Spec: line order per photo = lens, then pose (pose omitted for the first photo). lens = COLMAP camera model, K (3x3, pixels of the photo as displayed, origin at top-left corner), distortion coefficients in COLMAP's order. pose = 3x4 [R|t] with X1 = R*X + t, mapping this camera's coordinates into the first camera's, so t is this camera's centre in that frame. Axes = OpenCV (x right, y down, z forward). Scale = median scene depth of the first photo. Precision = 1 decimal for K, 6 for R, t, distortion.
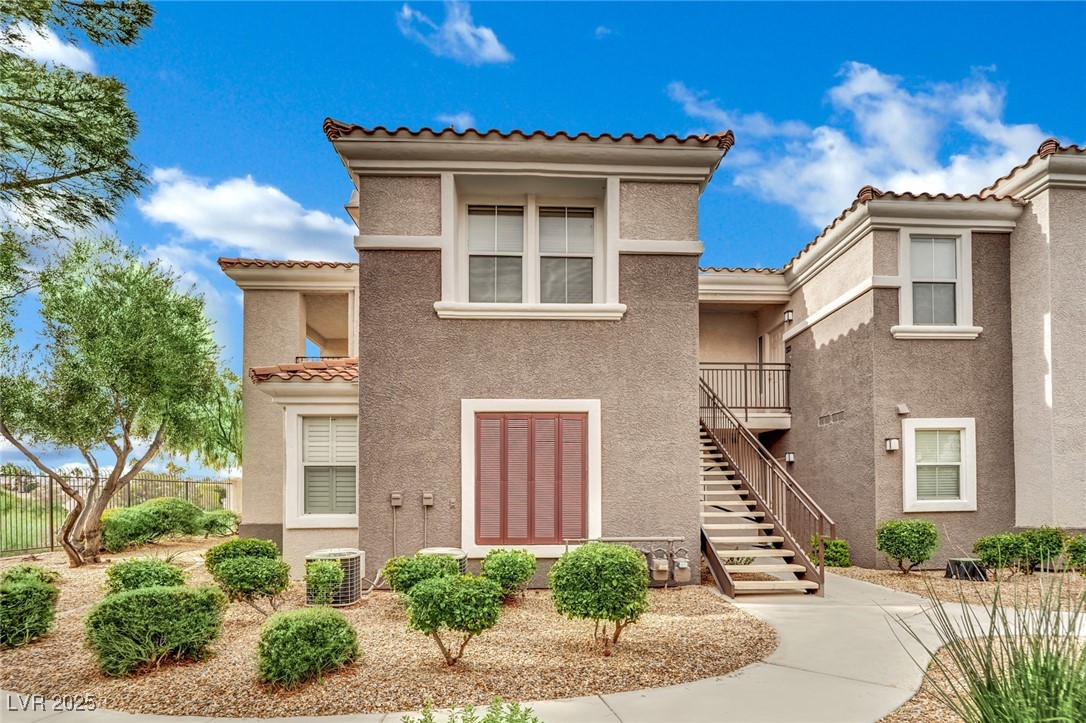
lens RADIAL K [[448.2, 0, 556.4], [0, 448.2, 354.7], [0, 0, 1]] dist [-0.017727, -0.000326]
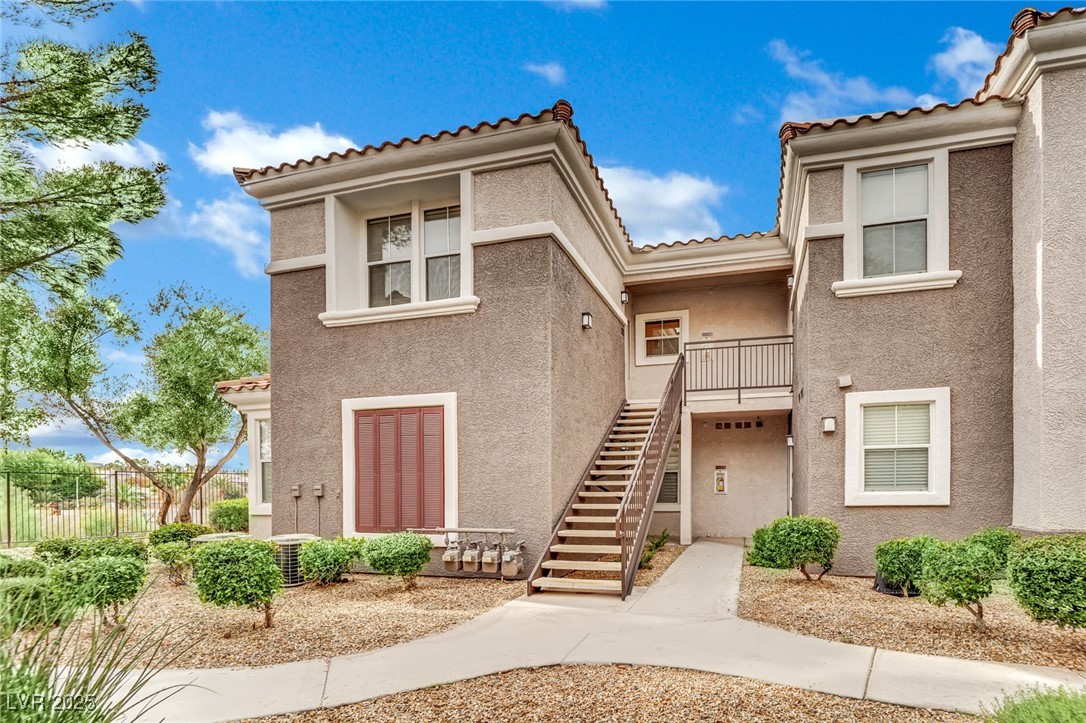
lens RADIAL K [[438.8, 0, 540.0], [0, 438.8, 351.4], [0, 0, 1]] dist [-0.017672, 0.000447]
pose [[0.964287, -0.081607, -0.251973, 0.488819], [0.083224, 0.996522, -0.004251, 0.025065], [0.251443, -0.016871, 0.967725, 0.079259]]
